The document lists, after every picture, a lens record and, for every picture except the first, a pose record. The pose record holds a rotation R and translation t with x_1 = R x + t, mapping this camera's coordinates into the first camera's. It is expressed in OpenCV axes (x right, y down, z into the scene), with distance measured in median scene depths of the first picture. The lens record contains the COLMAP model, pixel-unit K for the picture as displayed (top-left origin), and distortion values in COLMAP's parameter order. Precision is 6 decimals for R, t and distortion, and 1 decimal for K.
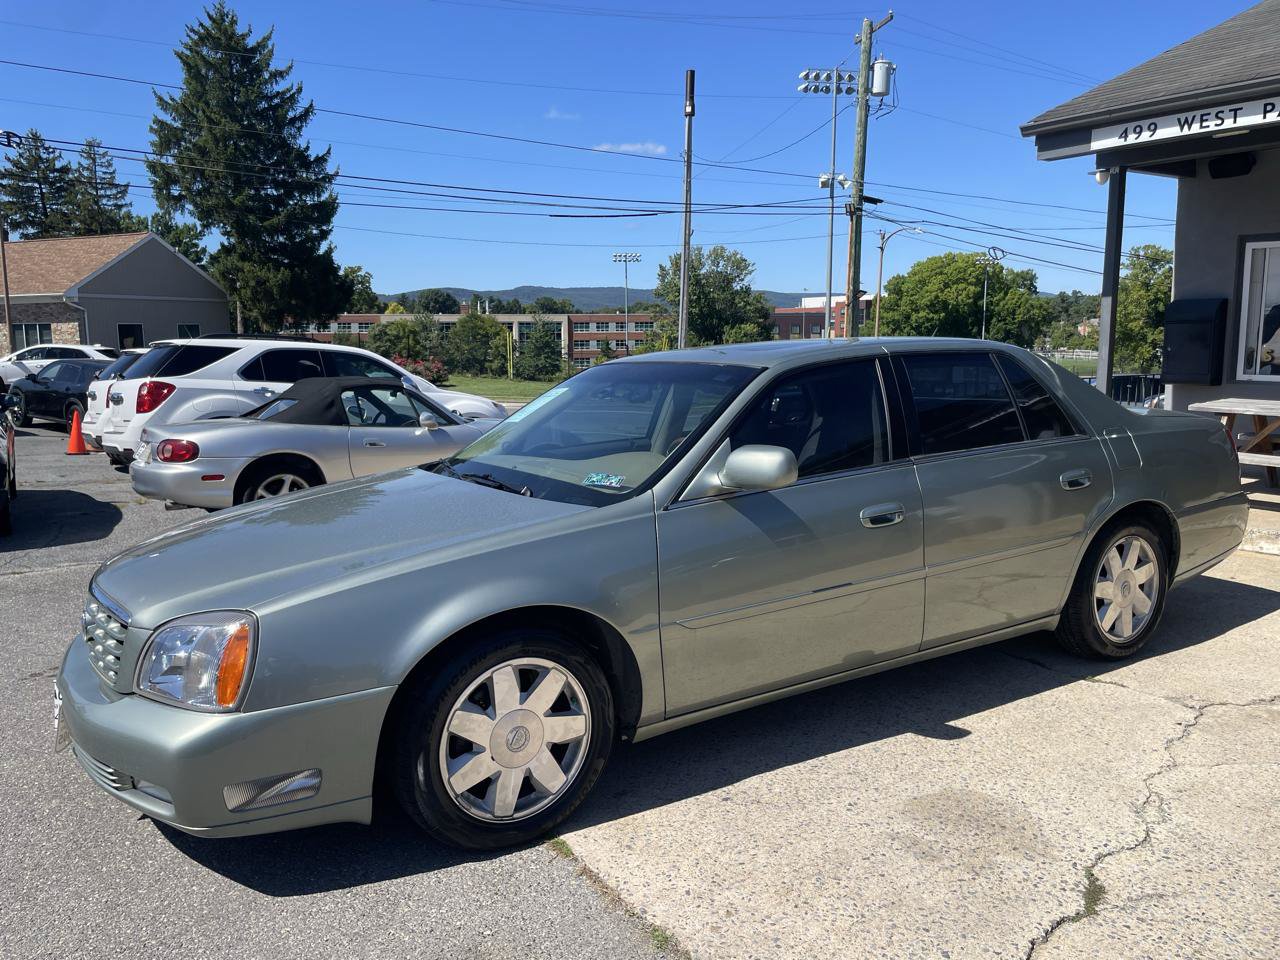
lens RADIAL K [[956.0, 0, 630.8], [0, 956.0, 486.4], [0, 0, 1]] dist [0.083754, -0.112342]
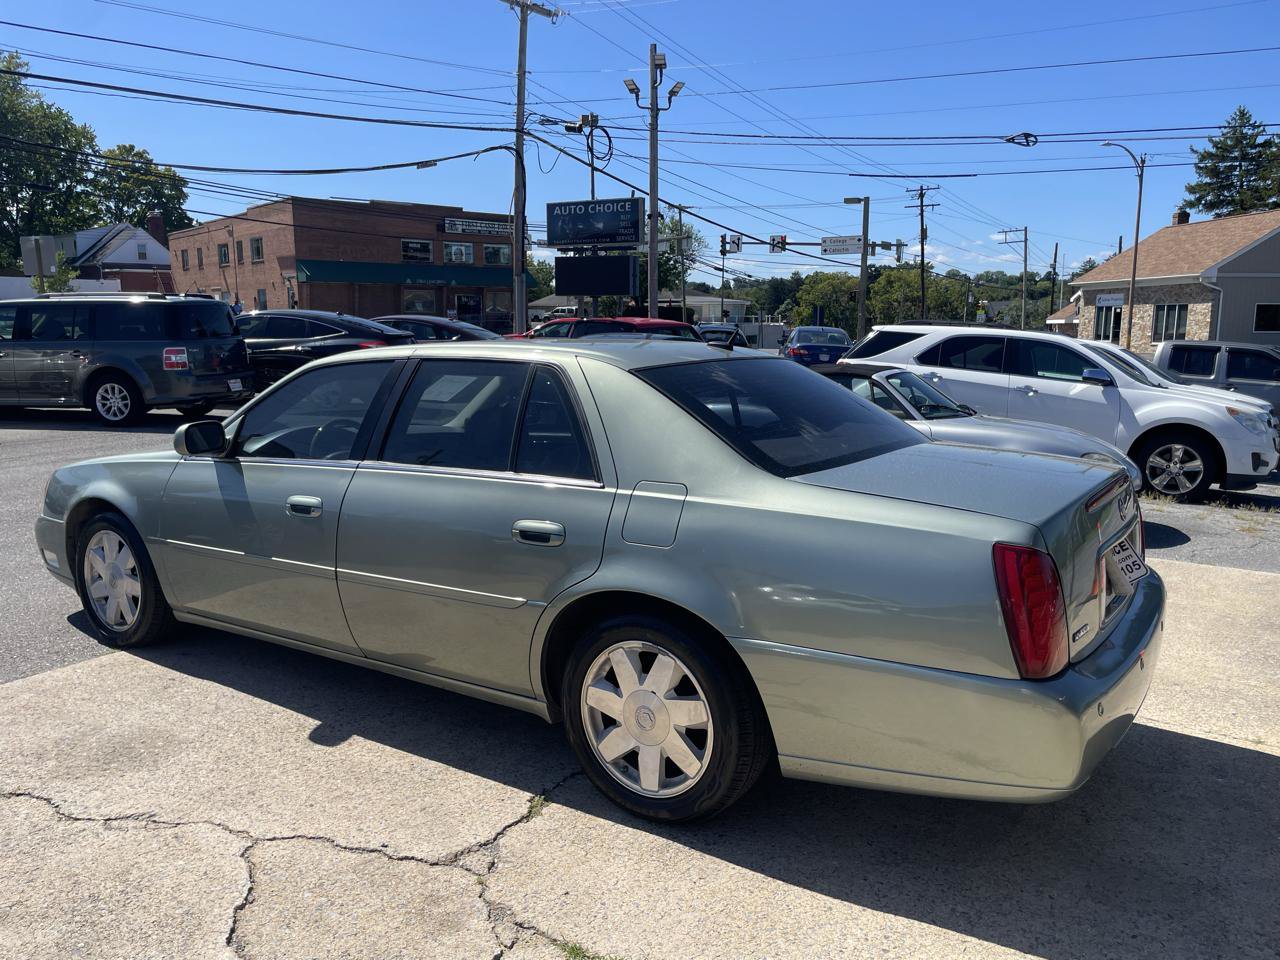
lens RADIAL K [[956.0, 0, 630.8], [0, 956.0, 486.4], [0, 0, 1]] dist [0.083754, -0.112342]
pose [[0.412083, 0.163028, -0.896443, 0.433787], [-0.143868, 0.983163, 0.112664, -0.052113], [0.899716, 0.082542, 0.428599, 0.274412]]
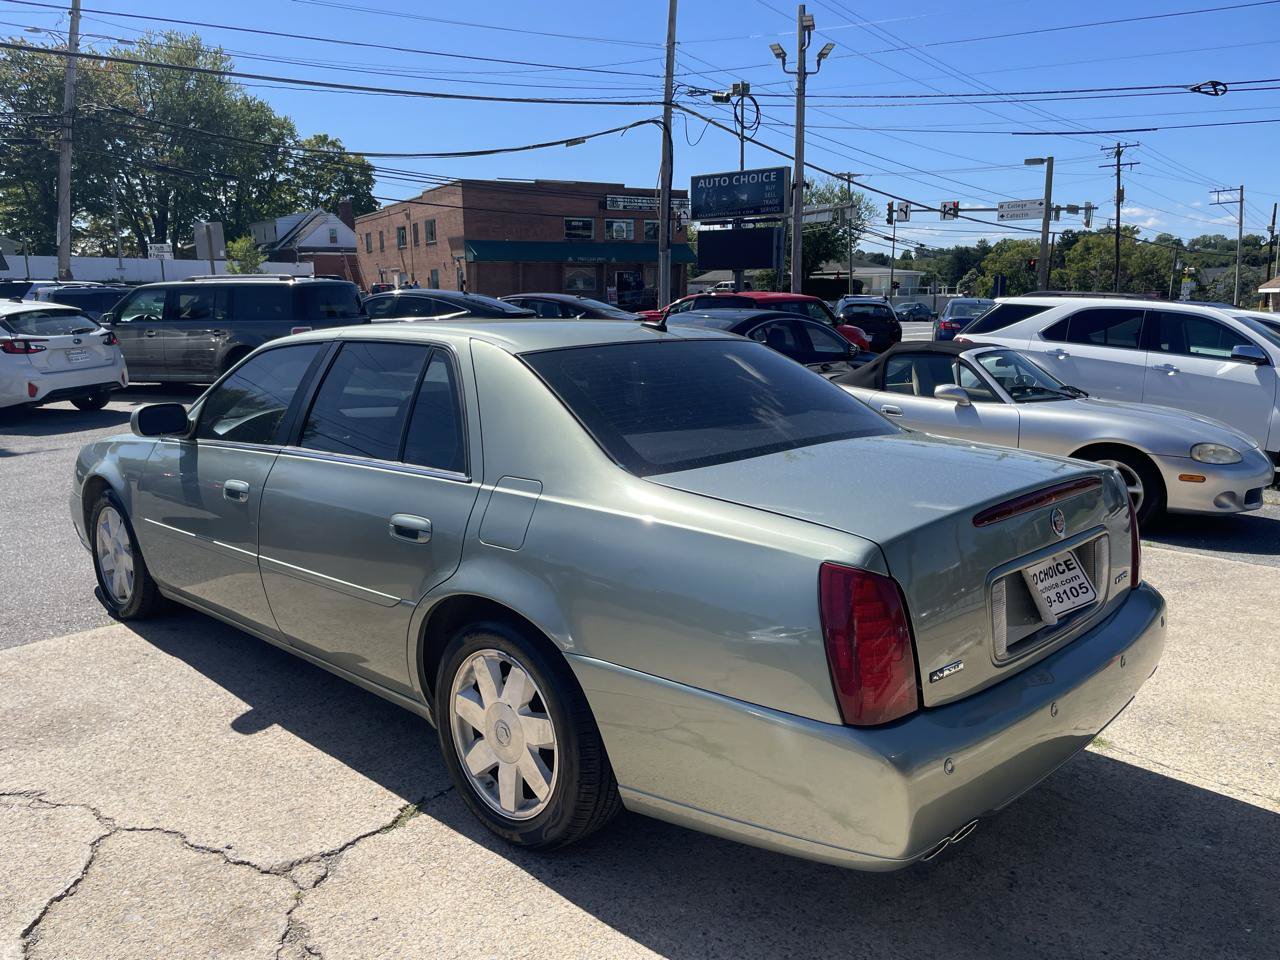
lens RADIAL K [[956.0, 0, 630.8], [0, 956.0, 486.4], [0, 0, 1]] dist [0.083754, -0.112342]
pose [[0.248161, 0.193131, -0.949272, 0.437044], [-0.140668, 0.976723, 0.161942, -0.065938], [0.958451, 0.093344, 0.269551, 0.358227]]
